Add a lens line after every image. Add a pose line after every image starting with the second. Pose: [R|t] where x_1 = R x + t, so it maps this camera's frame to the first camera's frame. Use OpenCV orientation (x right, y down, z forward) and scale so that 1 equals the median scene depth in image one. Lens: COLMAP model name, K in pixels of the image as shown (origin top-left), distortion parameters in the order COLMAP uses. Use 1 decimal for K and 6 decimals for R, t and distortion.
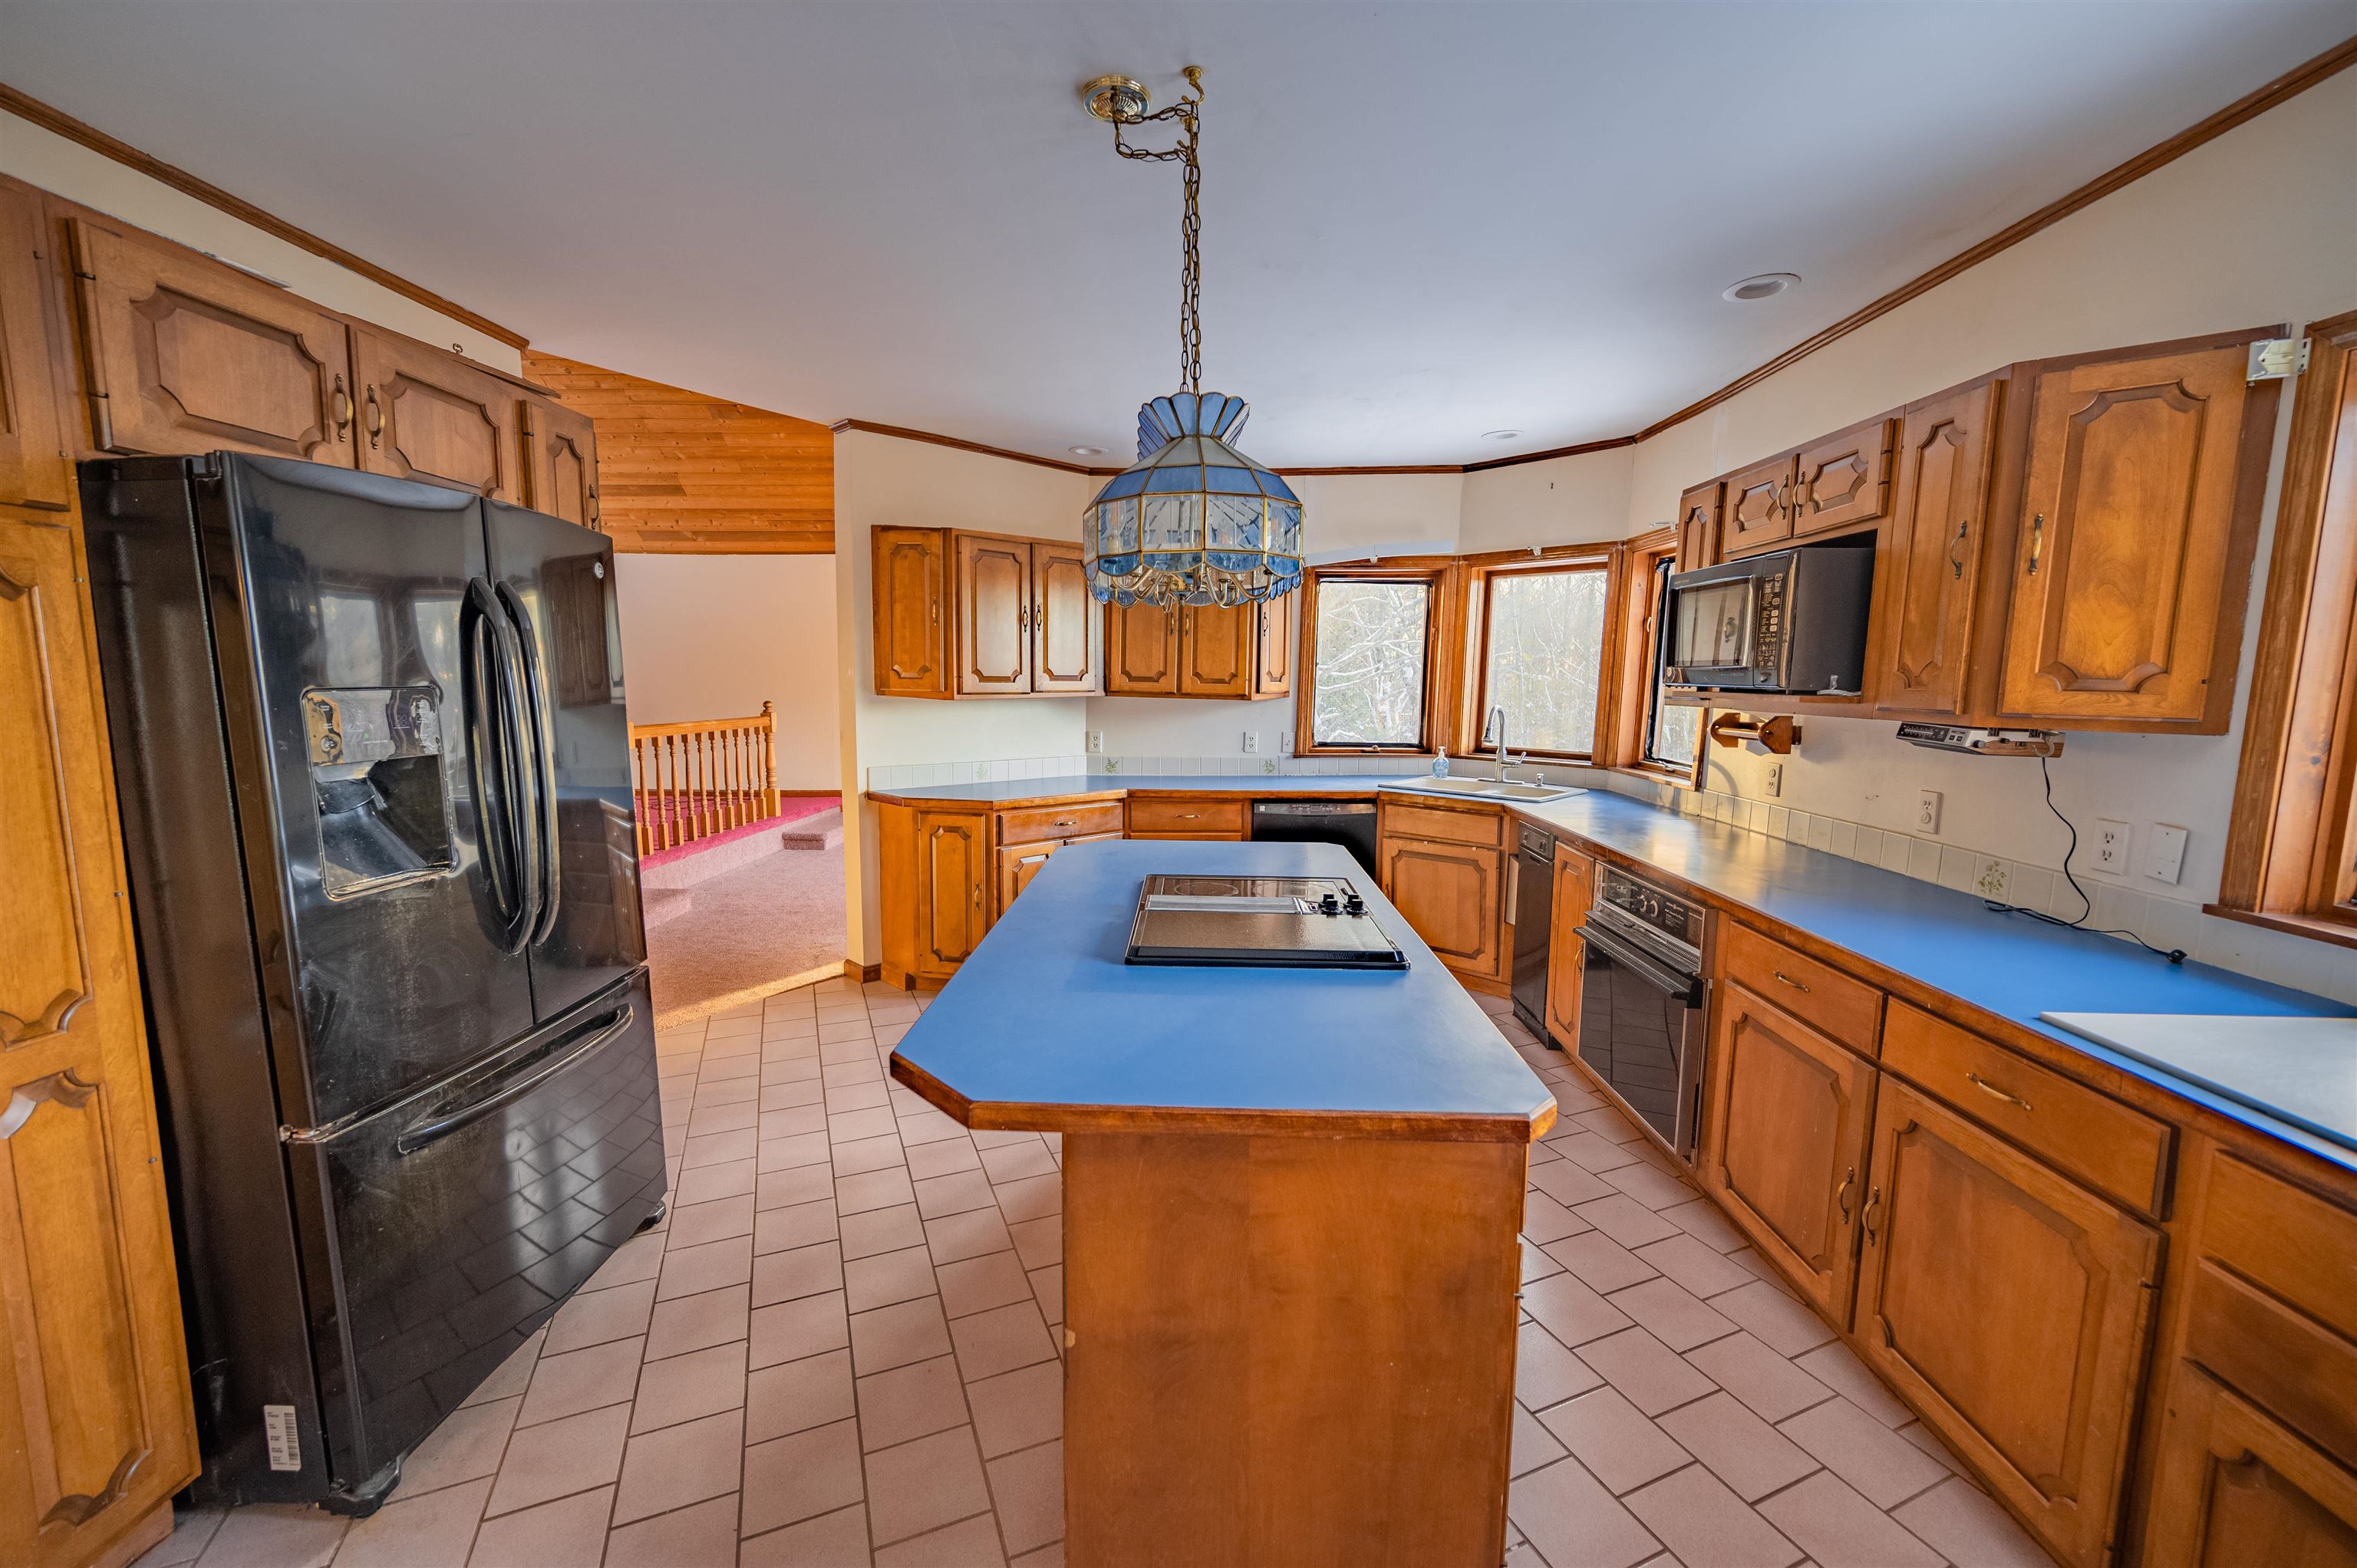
lens RADIAL K [[930.1, 0, 1176.7], [0, 930.1, 786.3], [0, 0, 1]] dist [0.000398, -0.000376]
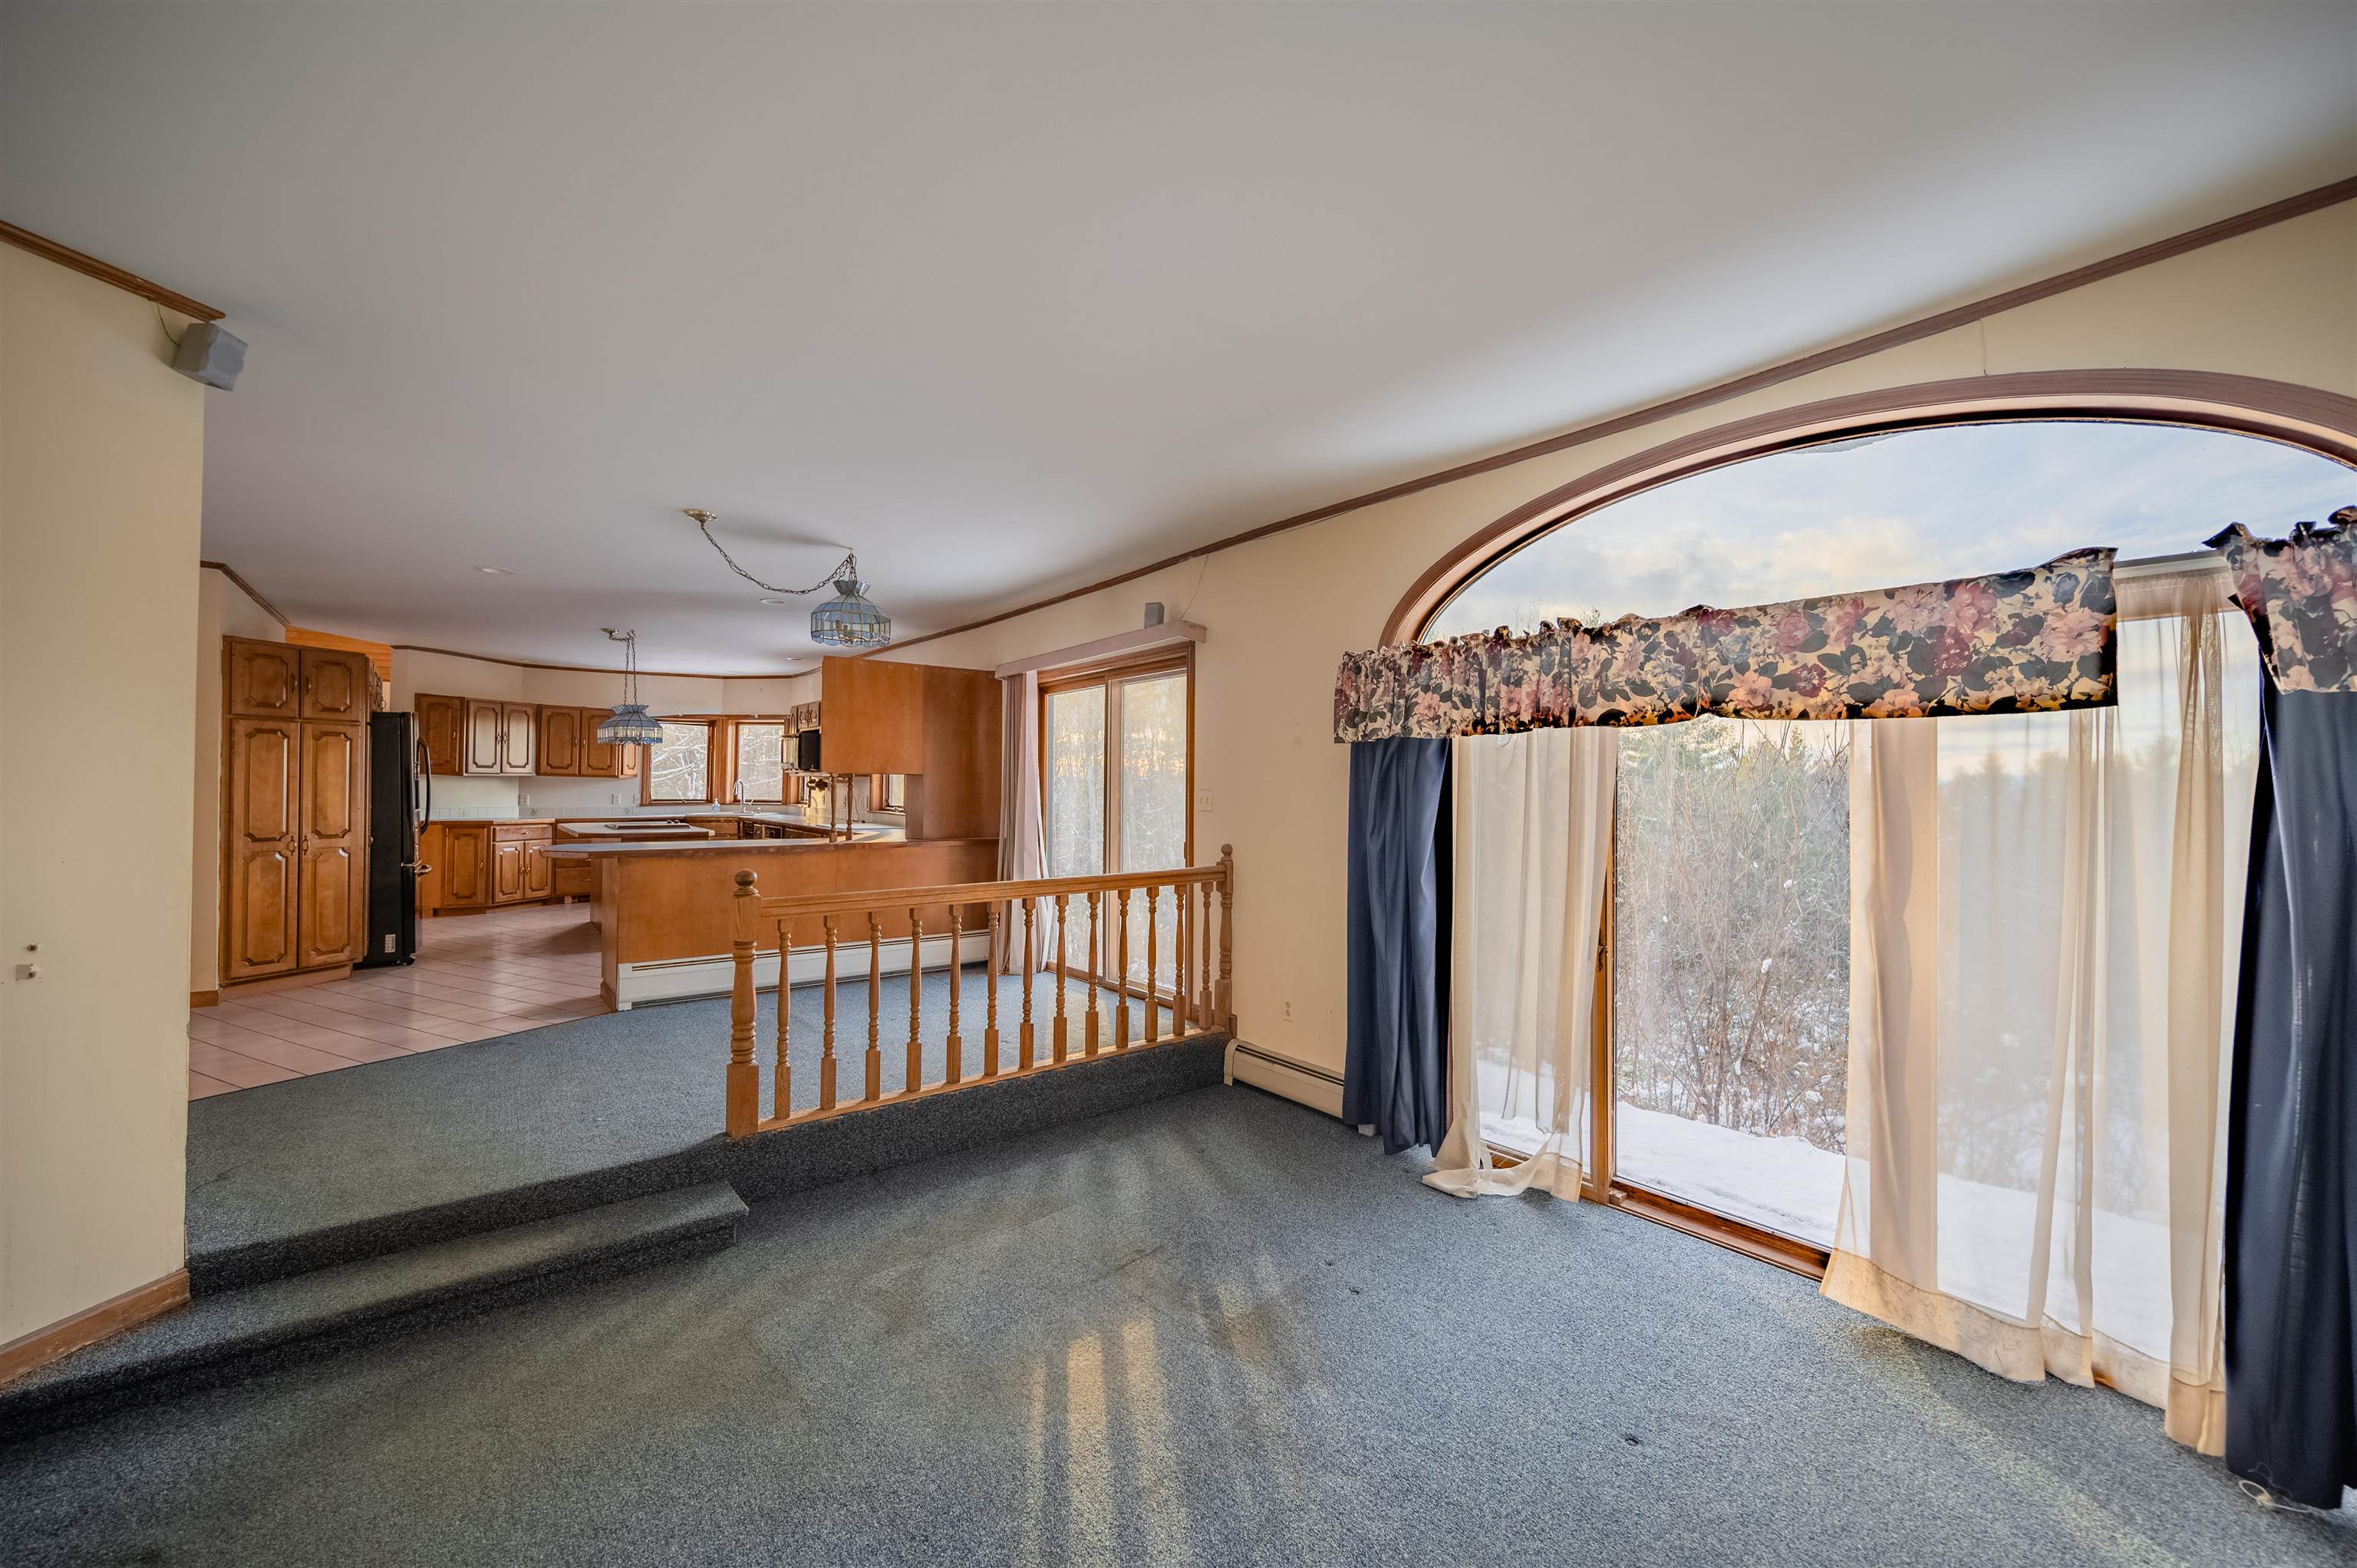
lens RADIAL K [[926.0, 0, 1181.7], [0, 926.0, 777.4], [0, 0, 1]] dist [-0.000971, -0.000151]
pose [[0.764456, 0.001241, 0.644675, -0.429156], [0.076668, 0.992726, -0.092824, 0.287657], [-0.640101, 0.120386, 0.758801, -2.048547]]
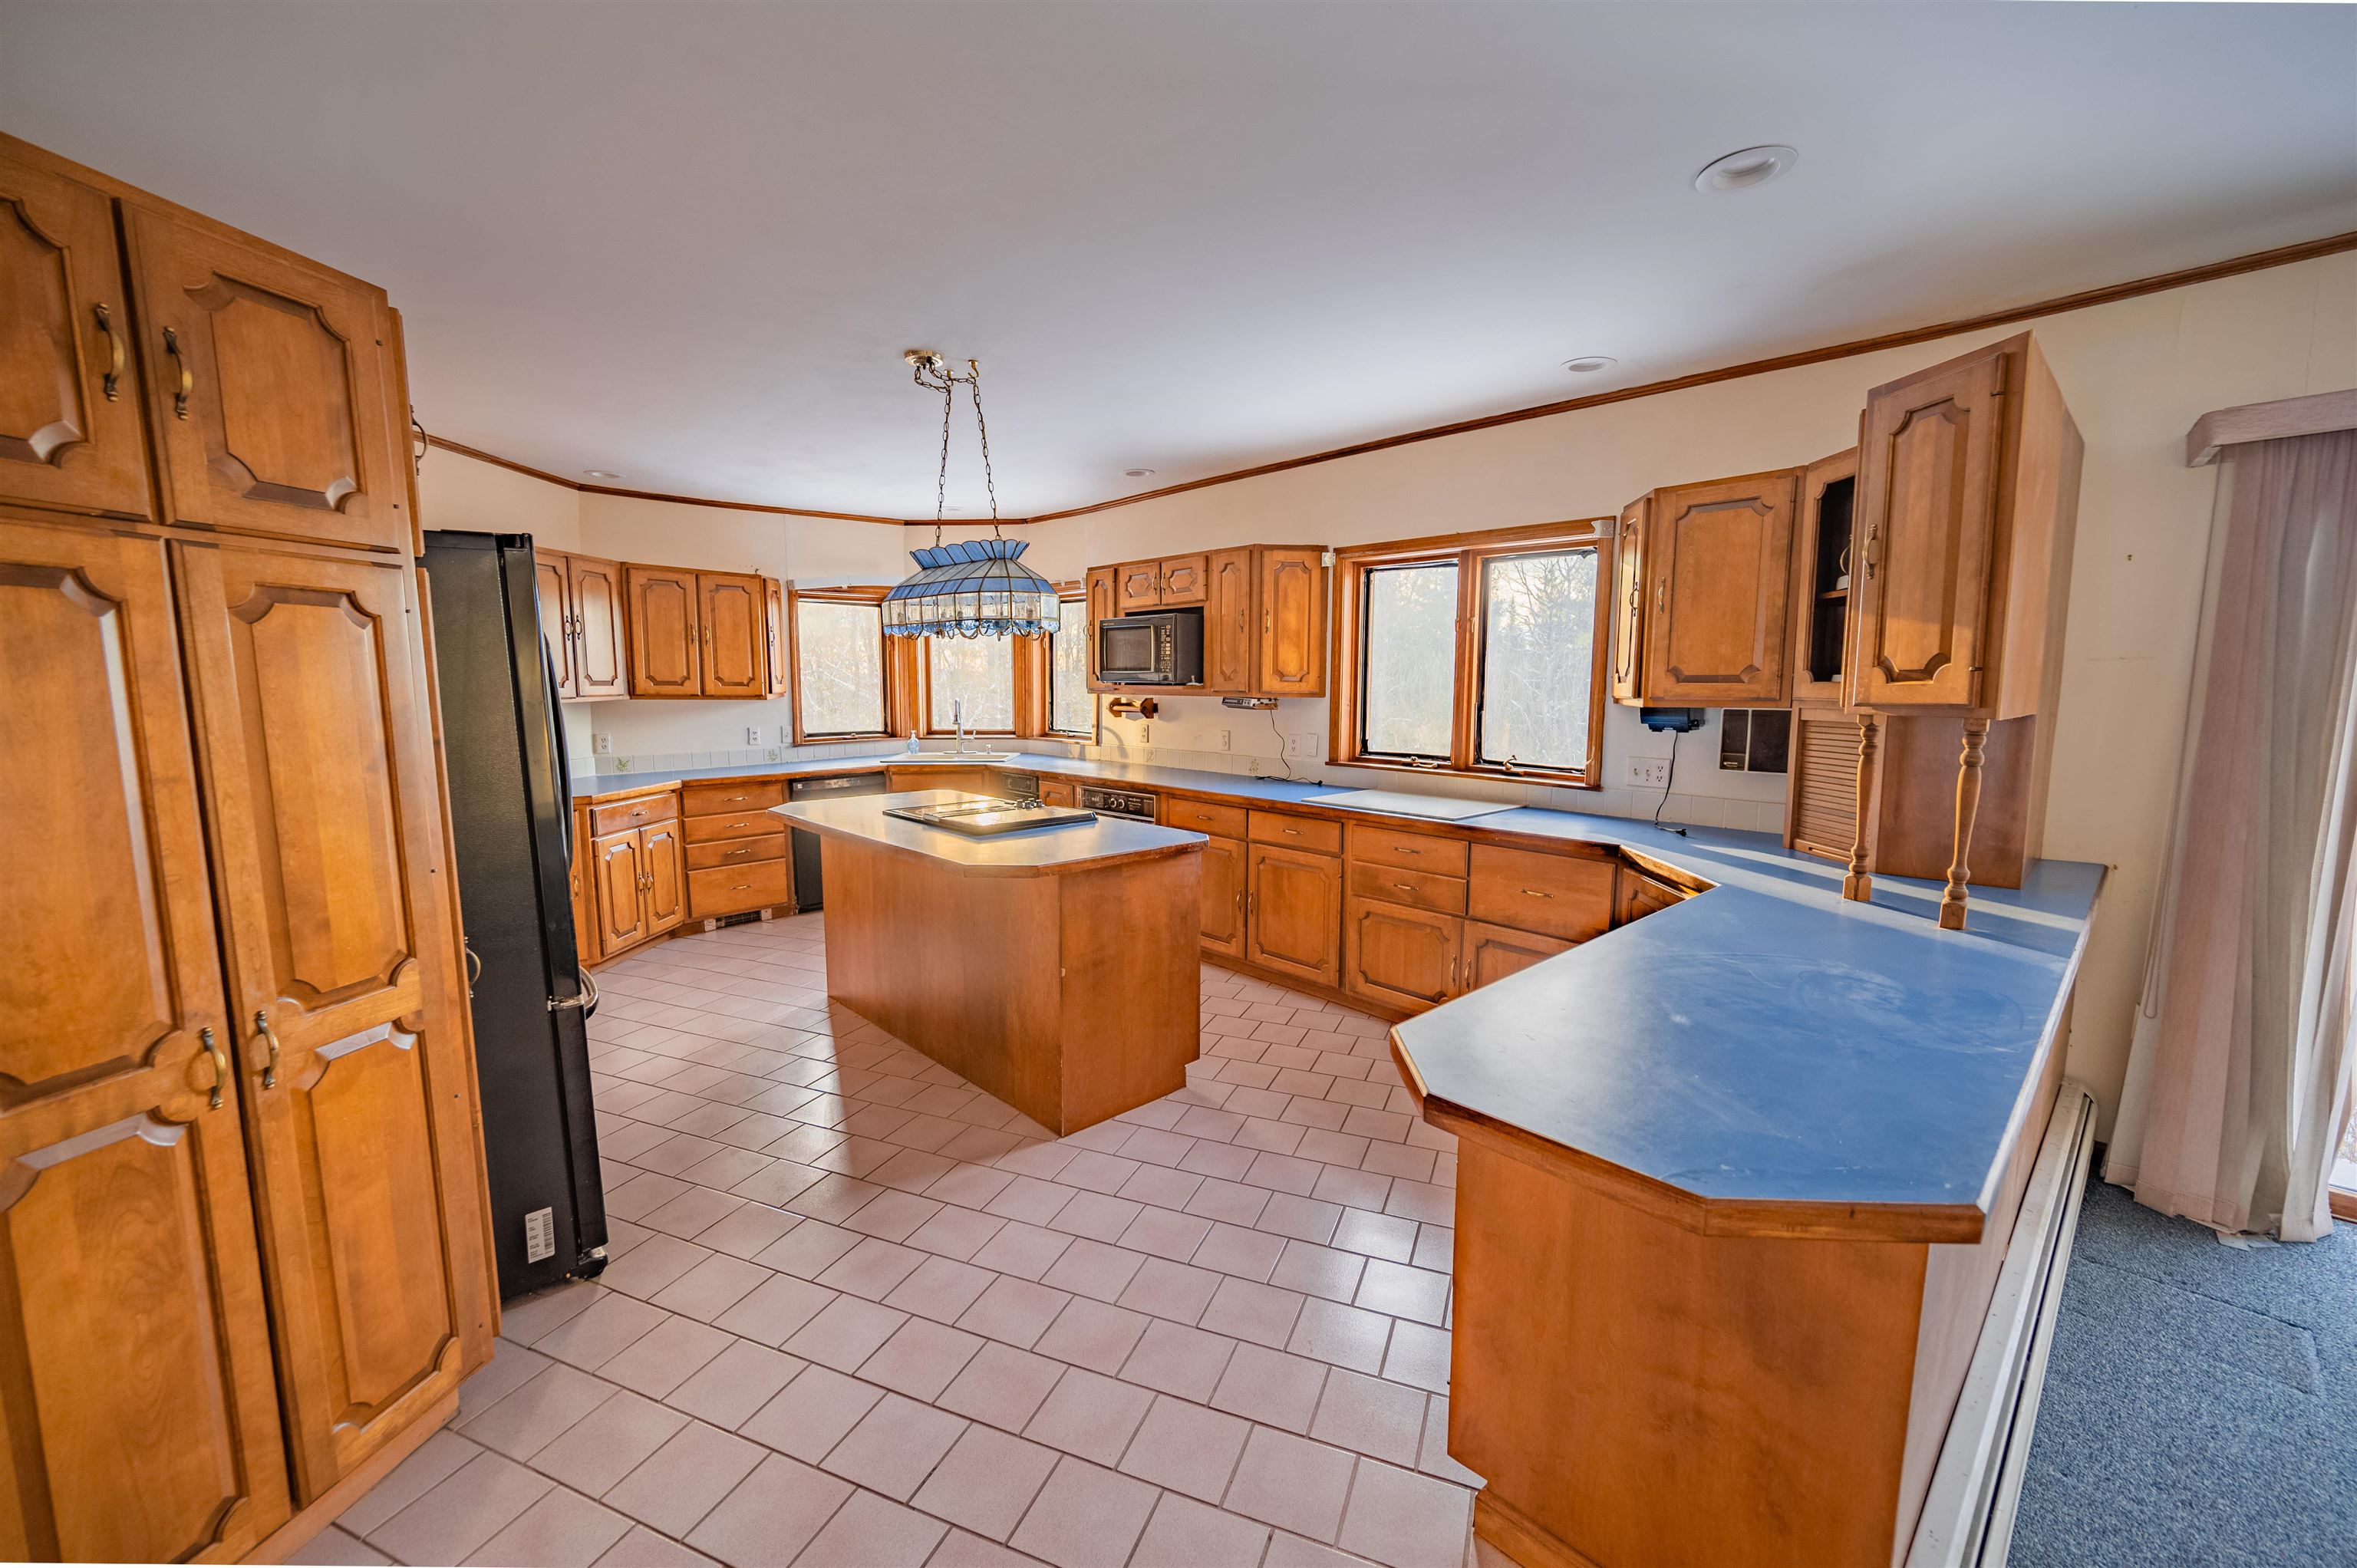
lens RADIAL K [[929.2, 0, 1179.4], [0, 929.2, 793.0], [0, 0, 1]] dist [-0.002514, -0.000120]
pose [[0.709482, -0.095395, 0.698238, -0.550257], [0.091167, 0.994894, 0.043290, 0.033630], [-0.698802, 0.032943, 0.714556, -0.312976]]
